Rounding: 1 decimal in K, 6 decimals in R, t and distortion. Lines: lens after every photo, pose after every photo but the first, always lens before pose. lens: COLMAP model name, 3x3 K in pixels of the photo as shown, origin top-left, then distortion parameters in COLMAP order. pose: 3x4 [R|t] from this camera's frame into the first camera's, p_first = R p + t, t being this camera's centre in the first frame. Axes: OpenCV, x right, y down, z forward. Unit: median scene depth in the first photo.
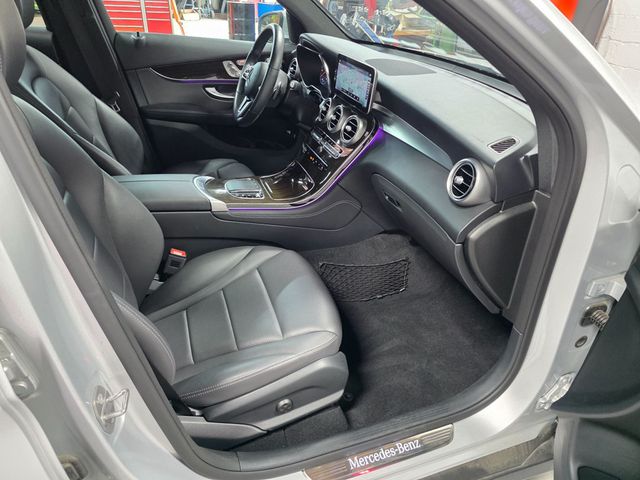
lens RADIAL K [[419.9, 0, 314.9], [0, 419.9, 253.3], [0, 0, 1]] dist [0.066491, -0.070790]
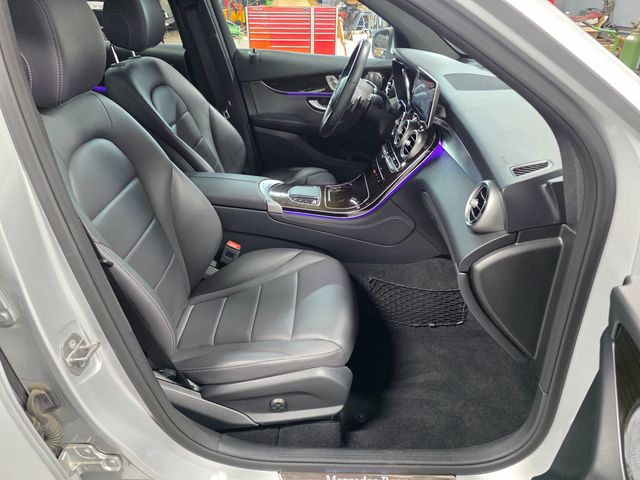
lens RADIAL K [[419.9, 0, 314.9], [0, 419.9, 253.3], [0, 0, 1]] dist [0.066491, -0.070790]
pose [[0.935681, 0.147356, -0.320603, 0.225182], [-0.158949, 0.987235, -0.010138, -0.002848], [0.315017, 0.060446, 0.947159, 0.030241]]
